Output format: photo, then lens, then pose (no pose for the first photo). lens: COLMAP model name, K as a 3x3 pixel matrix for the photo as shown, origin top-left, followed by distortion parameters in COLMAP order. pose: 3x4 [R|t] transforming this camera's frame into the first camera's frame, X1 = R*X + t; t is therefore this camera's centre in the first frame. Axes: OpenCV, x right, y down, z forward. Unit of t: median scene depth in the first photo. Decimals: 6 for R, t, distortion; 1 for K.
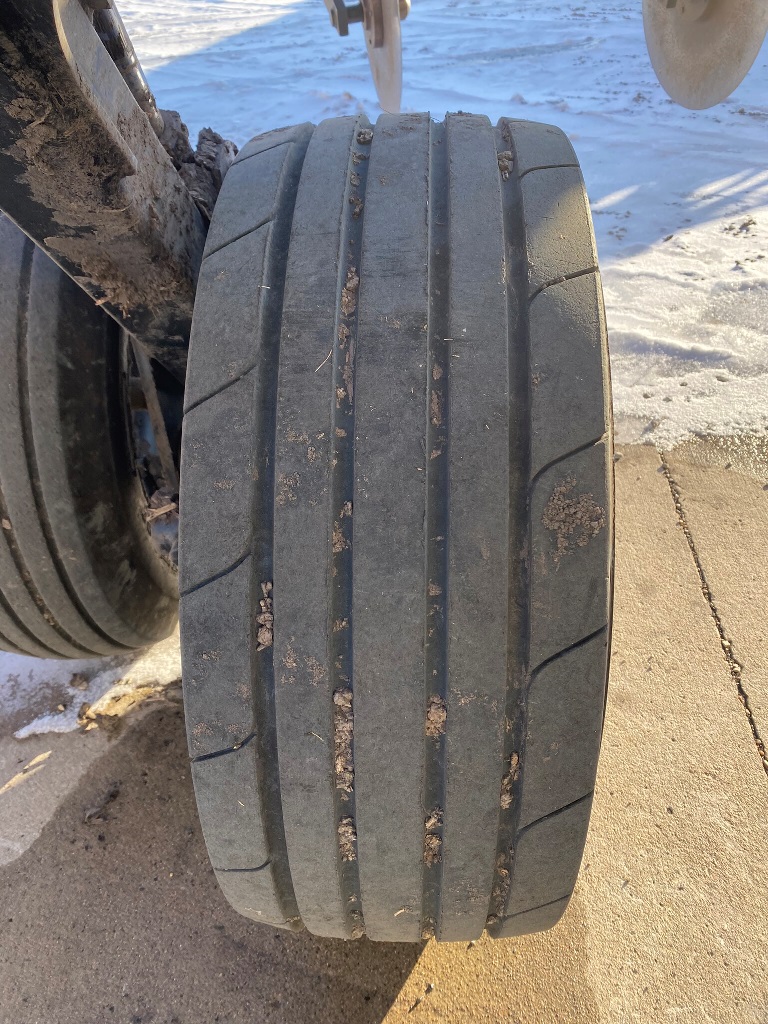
lens RADIAL K [[782.6, 0, 373.4], [0, 782.6, 520.2], [0, 0, 1]] dist [-0.006462, 0.013852]
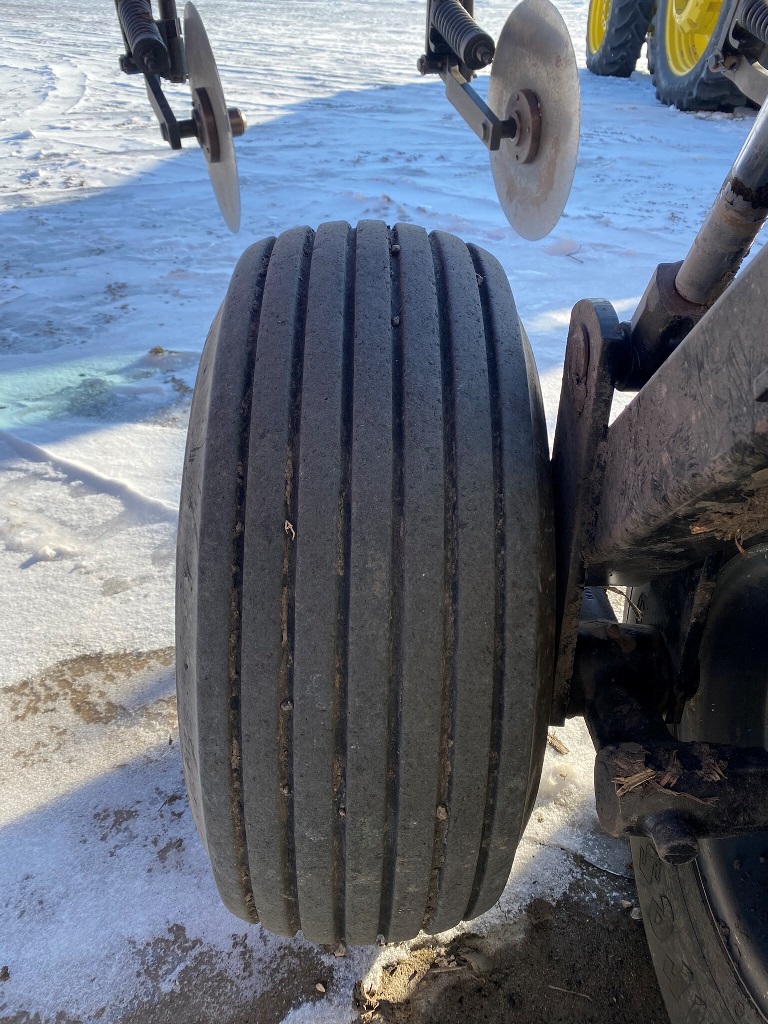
lens RADIAL K [[782.6, 0, 392.4], [0, 782.6, 509.8], [0, 0, 1]] dist [-0.006462, 0.013852]
pose [[0.993712, 0.011307, 0.111398, -0.121784], [0.001083, 0.993871, -0.110542, -0.038233], [-0.111965, 0.109968, 0.987609, 0.058974]]
